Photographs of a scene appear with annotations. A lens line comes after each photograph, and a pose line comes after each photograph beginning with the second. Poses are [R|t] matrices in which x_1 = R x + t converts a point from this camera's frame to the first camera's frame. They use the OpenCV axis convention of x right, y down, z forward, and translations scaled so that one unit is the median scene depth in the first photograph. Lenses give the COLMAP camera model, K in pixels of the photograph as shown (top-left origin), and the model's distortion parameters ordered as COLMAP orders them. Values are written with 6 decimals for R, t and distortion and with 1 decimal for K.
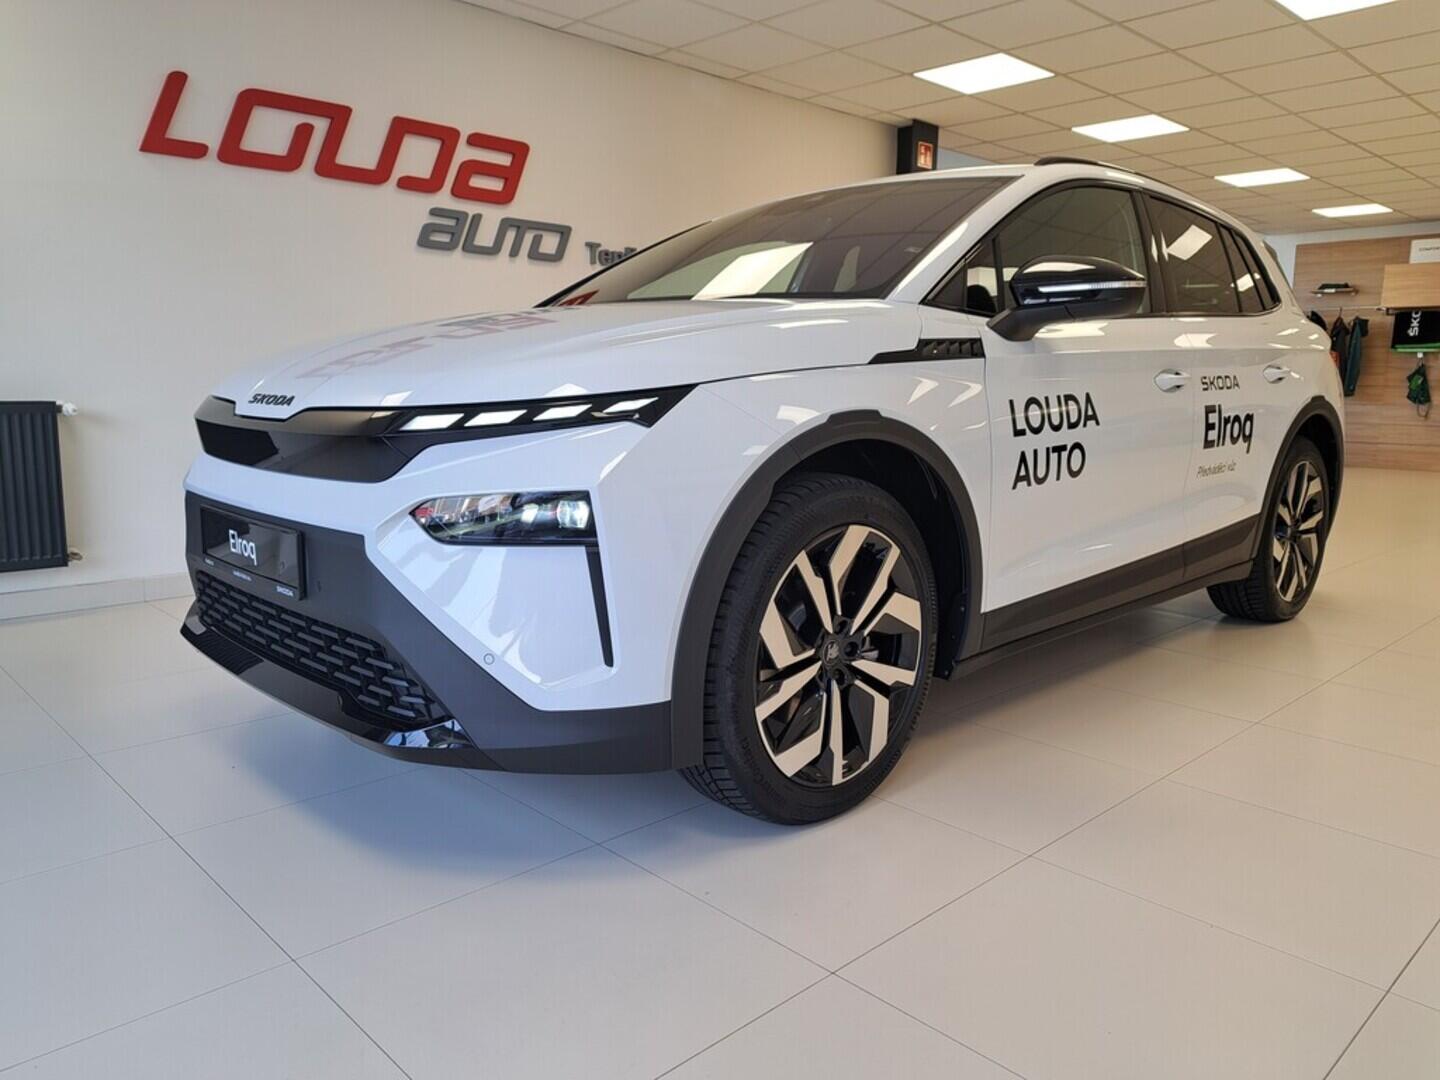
lens RADIAL K [[1048.3, 0, 720.0], [0, 1048.3, 540.0], [0, 0, 1]] dist [0.080974, -0.090292]
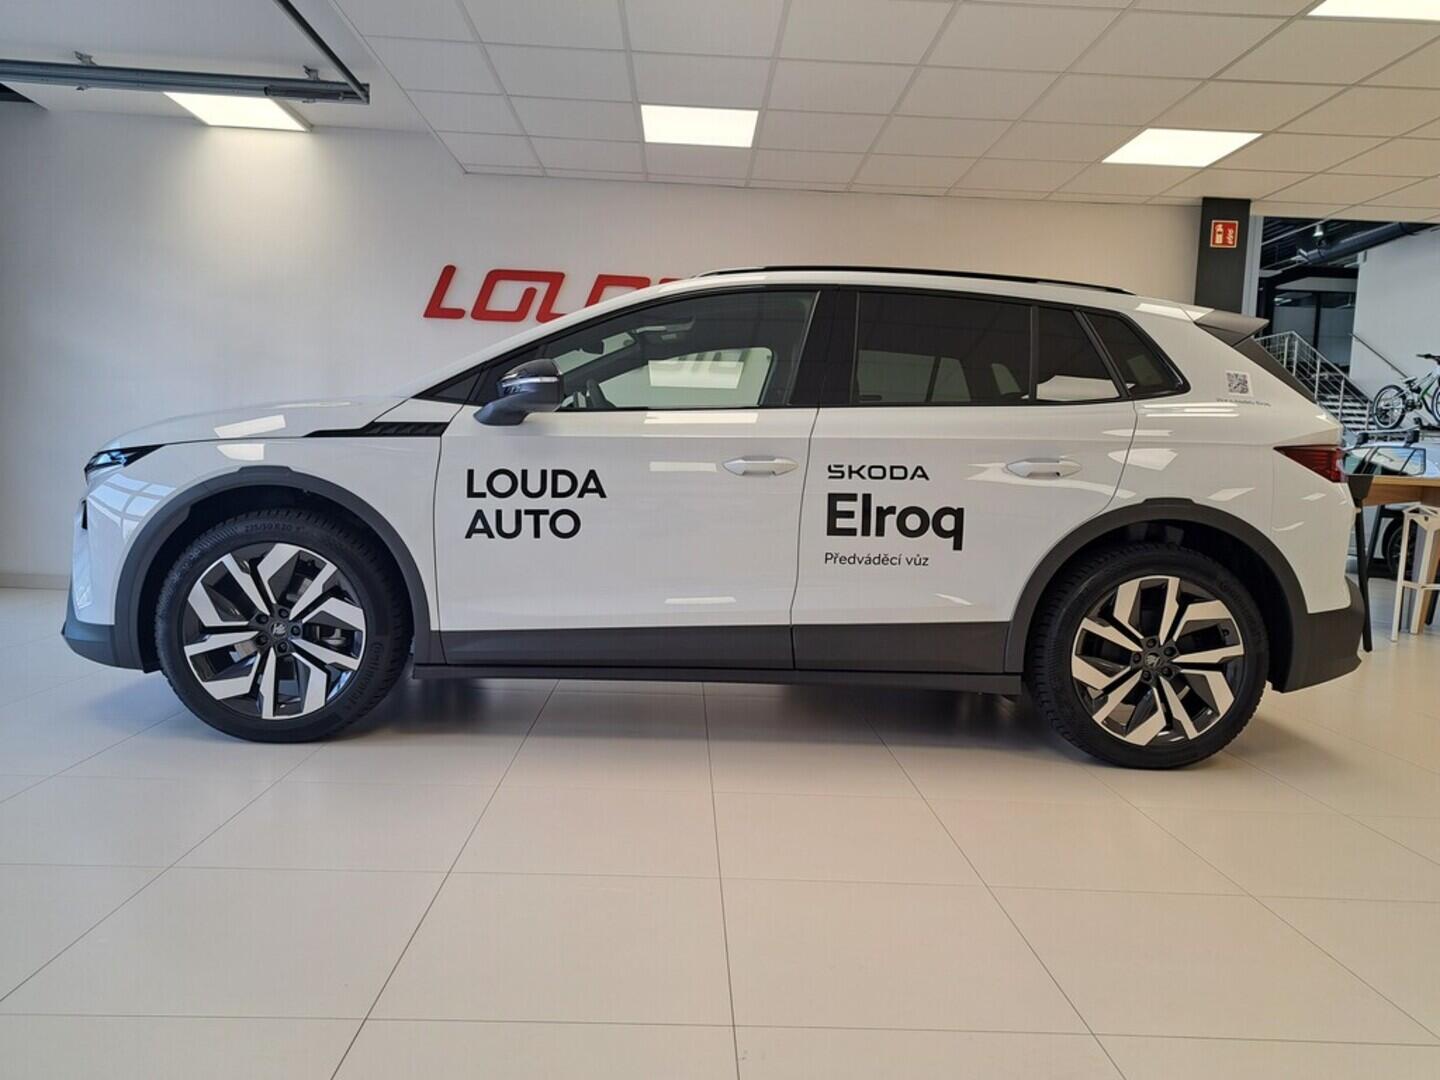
lens RADIAL K [[1048.3, 0, 720.0], [0, 1048.3, 540.0], [0, 0, 1]] dist [0.080974, -0.090292]
pose [[0.738254, 0.067105, -0.671176, 1.303689], [-0.134382, 0.989724, -0.048858, -0.023590], [0.661001, 0.126264, 0.739686, 0.243491]]
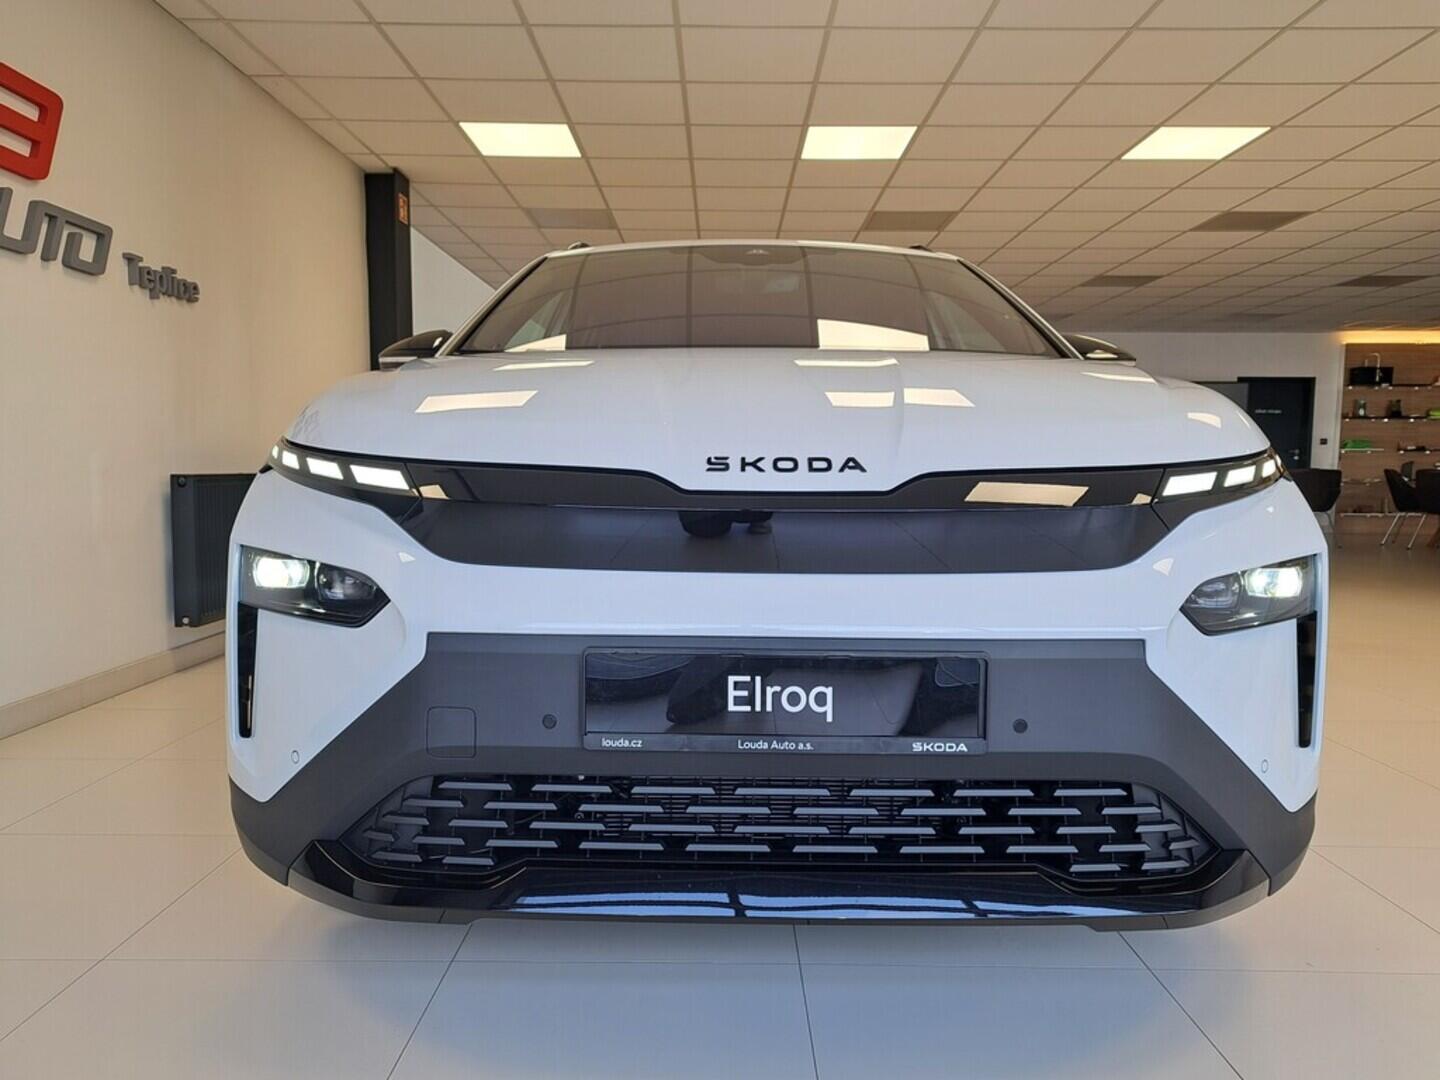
lens RADIAL K [[1021.9, 0, 718.2], [0, 1021.9, 549.5], [0, 0, 1]] dist [0.069502, 0.001866]
pose [[0.698203, -0.076277, 0.711825, -0.749892], [0.115445, 0.993291, -0.006798, -0.068118], [-0.706531, 0.086923, 0.702324, 0.490935]]
